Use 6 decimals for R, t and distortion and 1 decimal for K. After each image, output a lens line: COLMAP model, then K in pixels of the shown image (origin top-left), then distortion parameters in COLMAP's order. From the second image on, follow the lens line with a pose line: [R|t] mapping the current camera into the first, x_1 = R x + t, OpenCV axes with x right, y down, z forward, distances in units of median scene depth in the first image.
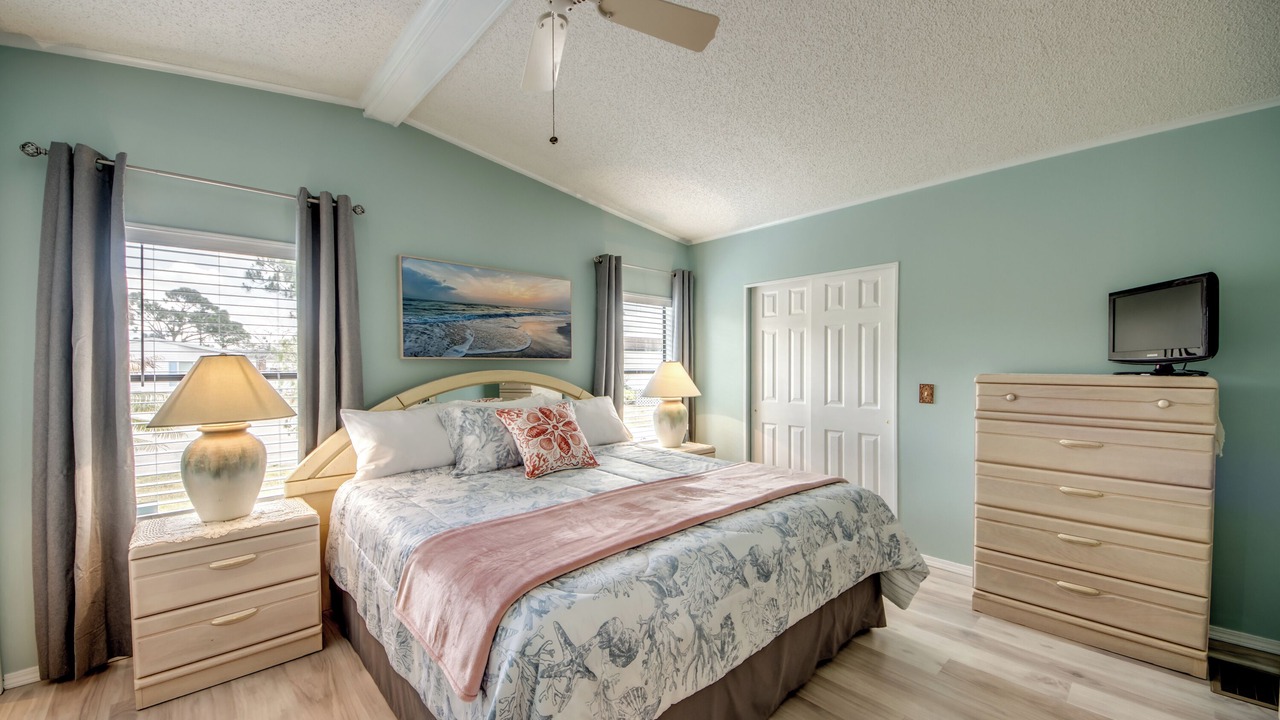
lens RADIAL K [[506.3, 0, 611.5], [0, 506.3, 369.4], [0, 0, 1]] dist [0.073048, -0.043286]
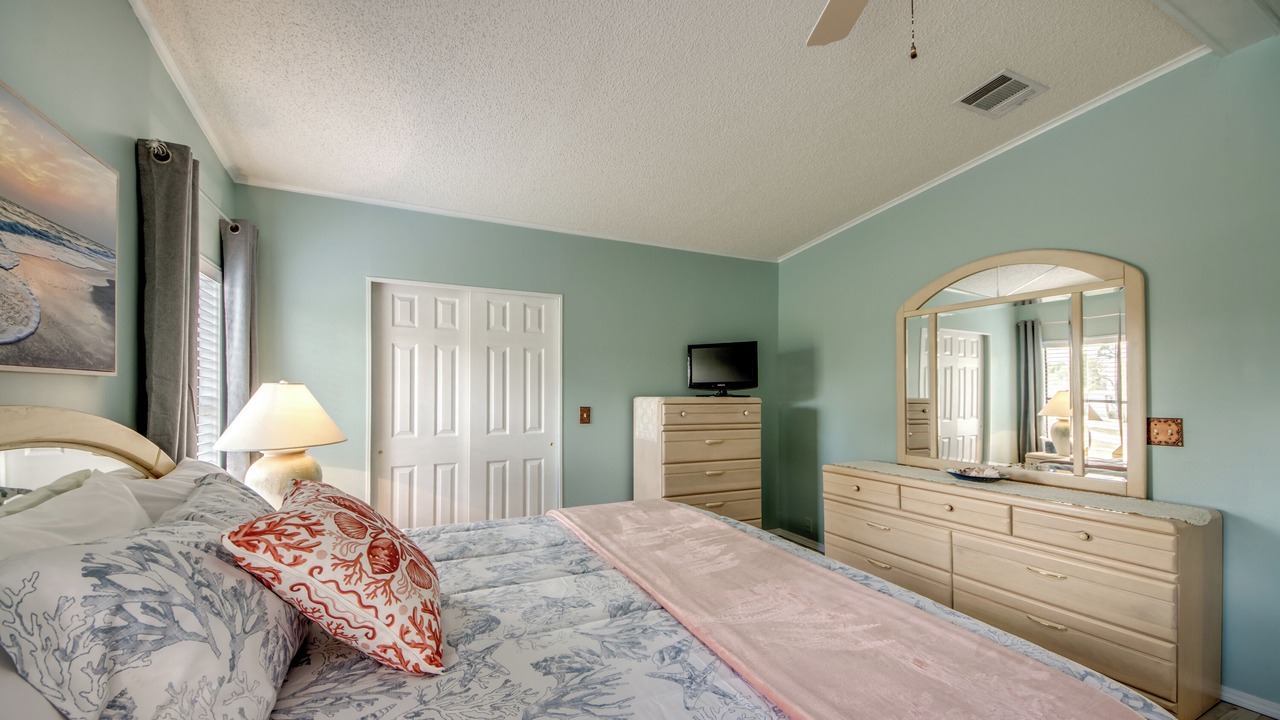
lens RADIAL K [[494.9, 0, 632.4], [0, 494.9, 384.7], [0, 0, 1]] dist [0.042644, -0.027214]
pose [[0.257492, 0.011963, 0.966206, -0.406554], [0.003852, 0.999903, -0.013407, -0.005567], [-0.966273, 0.007174, 0.257421, 0.594091]]
